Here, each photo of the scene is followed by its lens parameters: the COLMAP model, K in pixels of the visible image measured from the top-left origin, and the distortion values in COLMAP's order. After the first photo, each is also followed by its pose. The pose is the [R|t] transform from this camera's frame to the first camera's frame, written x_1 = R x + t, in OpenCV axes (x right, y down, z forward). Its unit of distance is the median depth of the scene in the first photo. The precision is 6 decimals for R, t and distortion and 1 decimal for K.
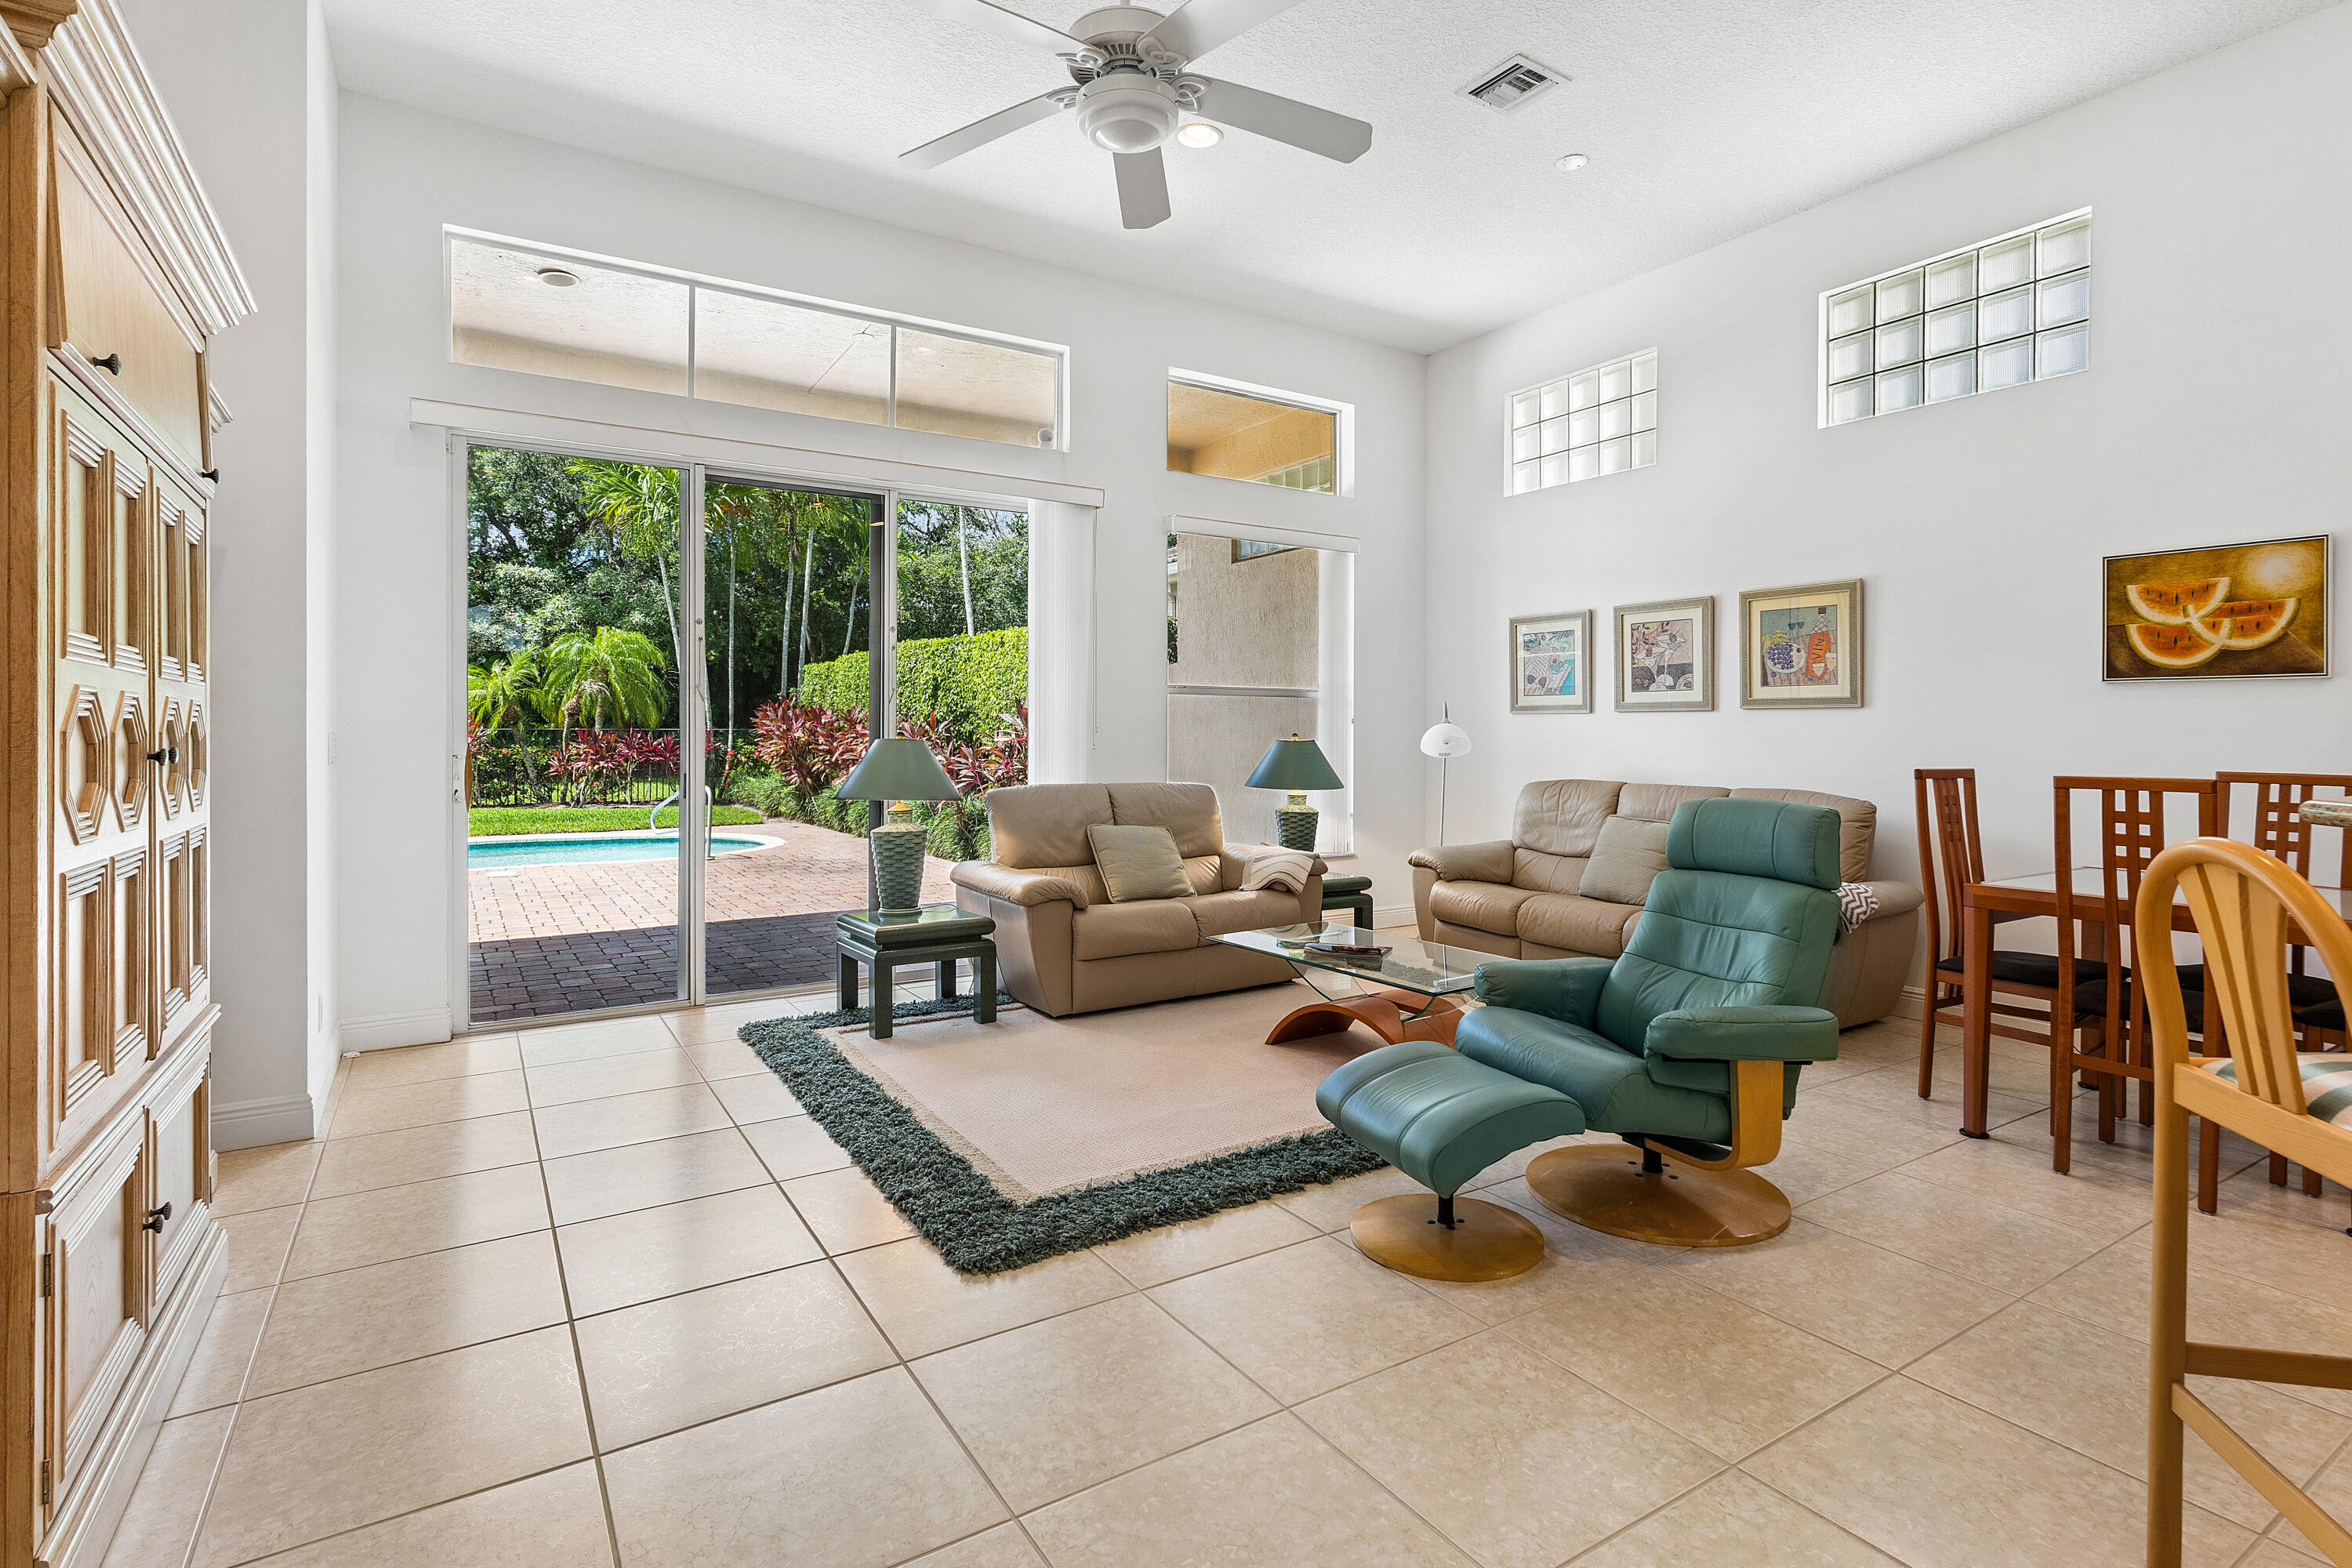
lens RADIAL K [[1146.2, 0, 1201.6], [0, 1146.2, 722.8], [0, 0, 1]] dist [0.000852, 0.002491]
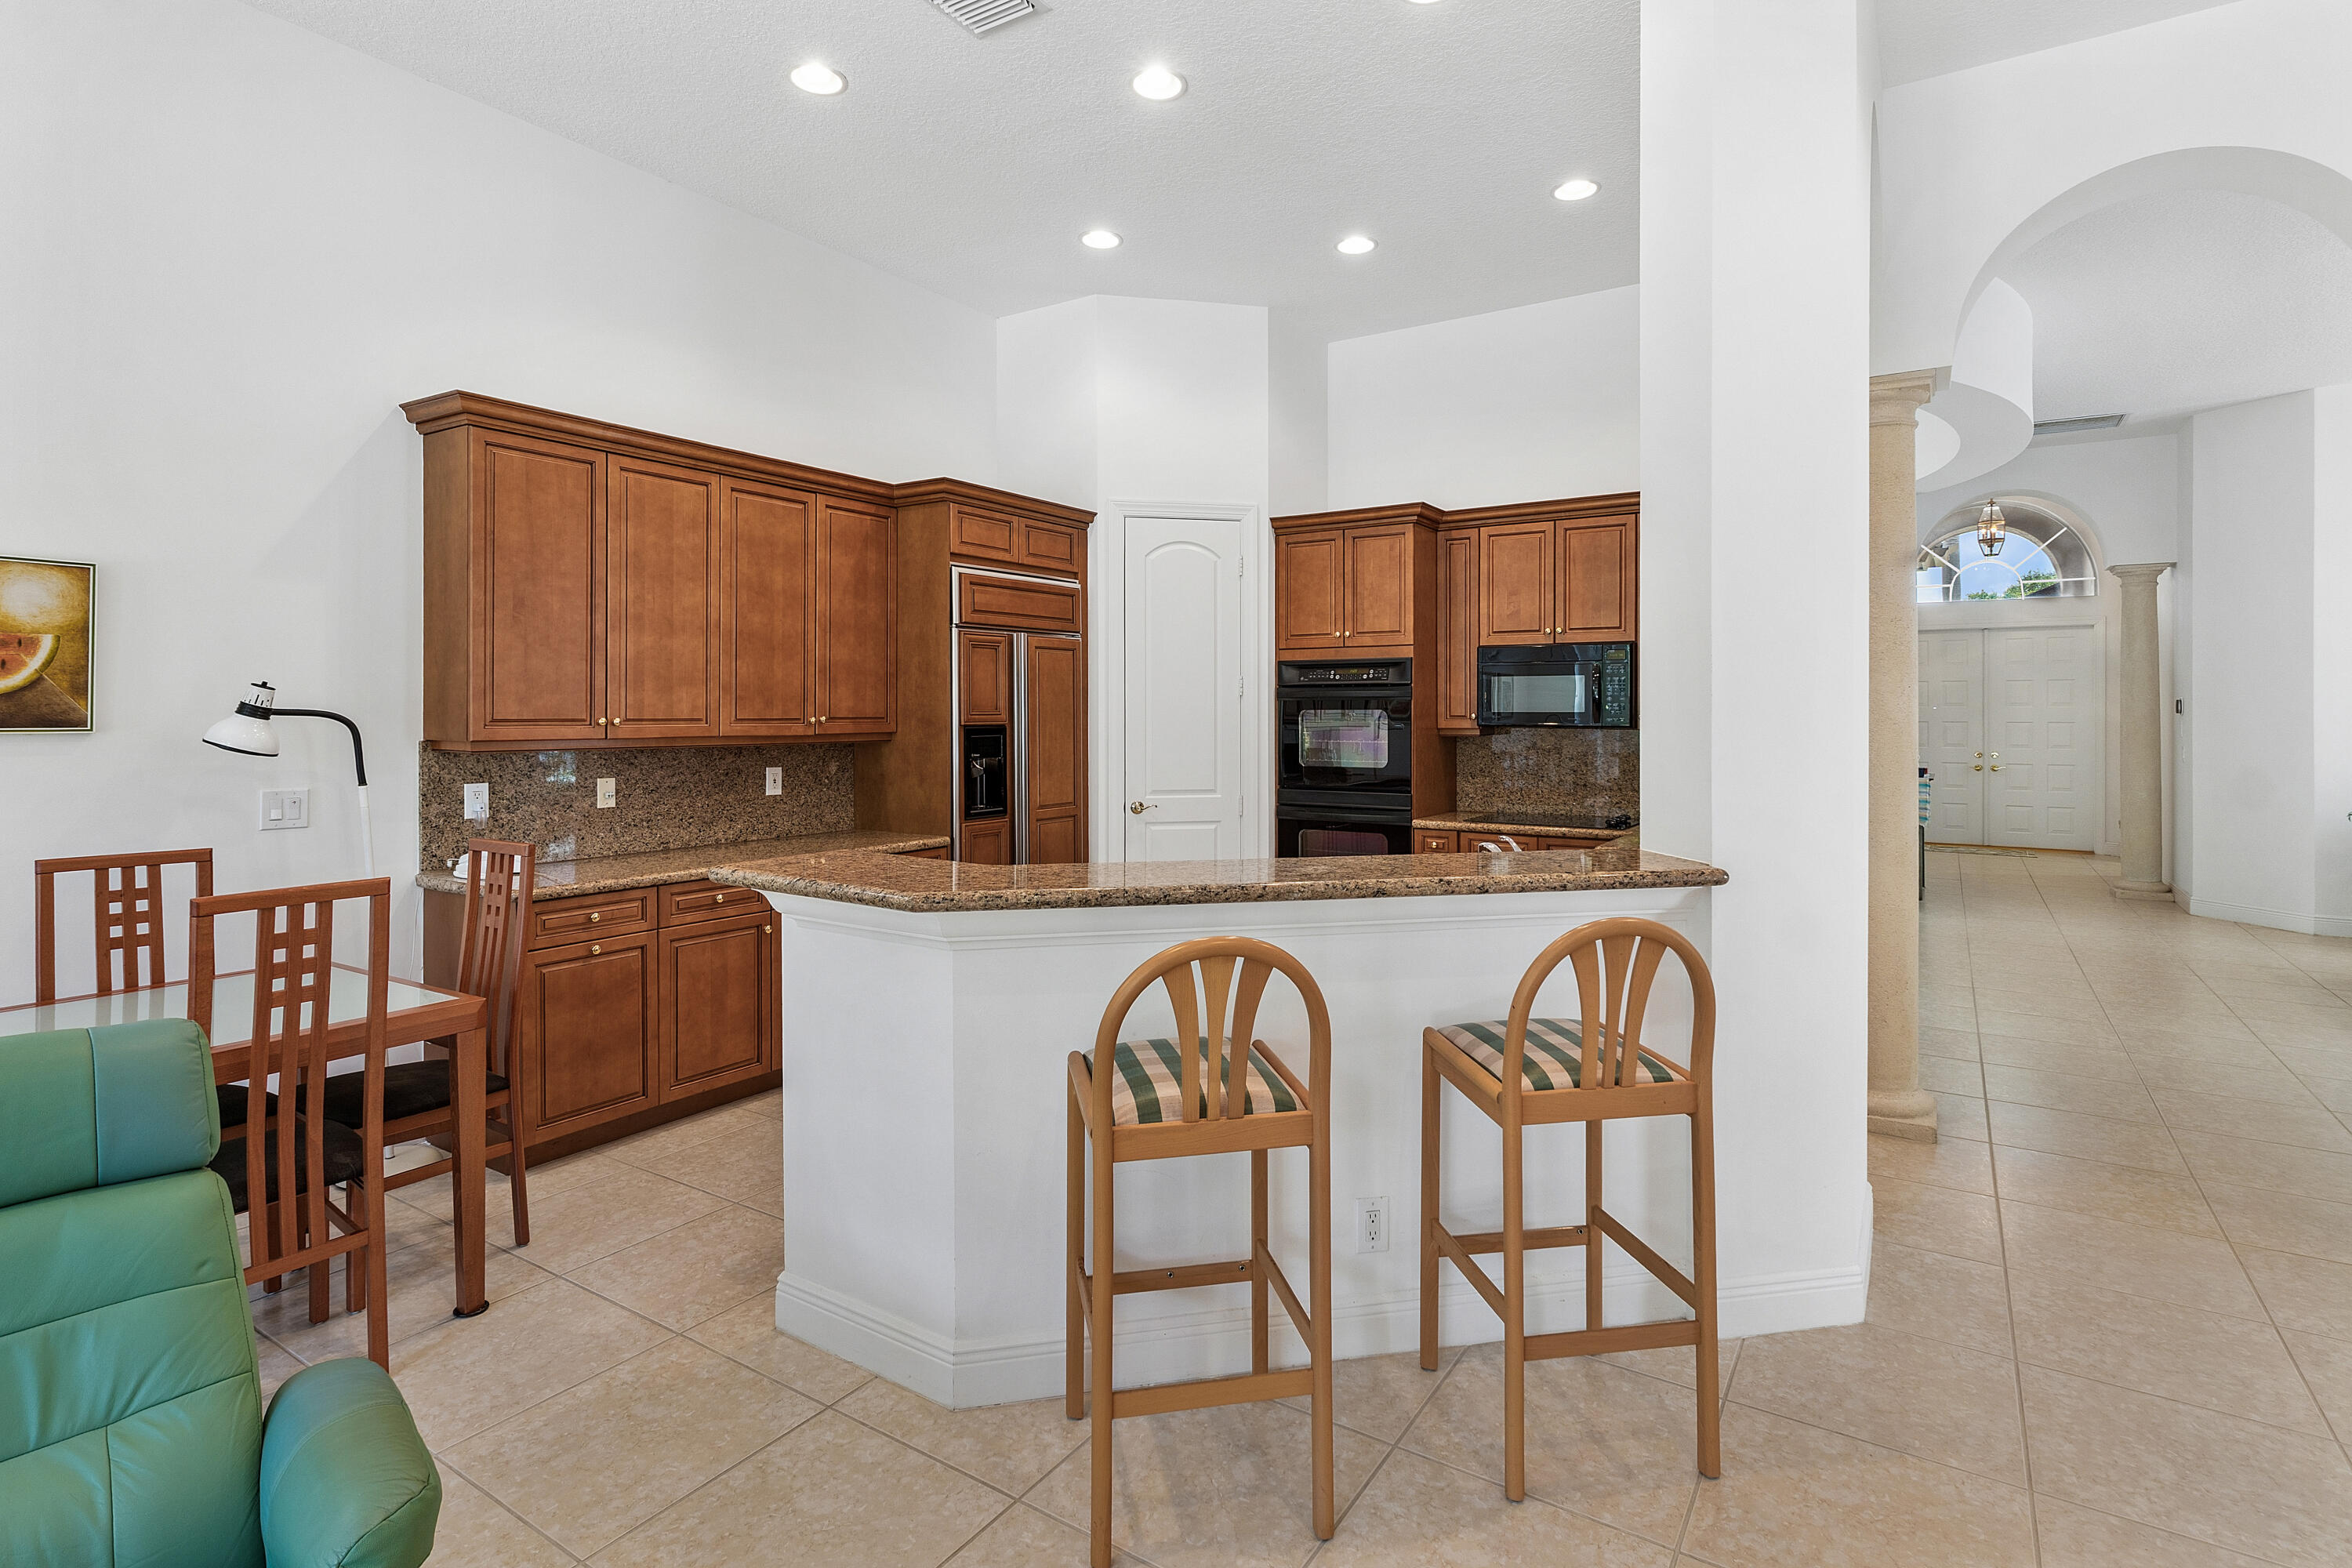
lens RADIAL K [[1146.2, 0, 1191.9], [0, 1146.2, 710.7], [0, 0, 1]] dist [0.000852, 0.002491]
pose [[-0.404500, 0.001506, 0.914537, -0.106389], [-0.007242, 0.999962, -0.004850, -0.051628], [-0.914509, -0.008585, -0.404474, 0.538187]]
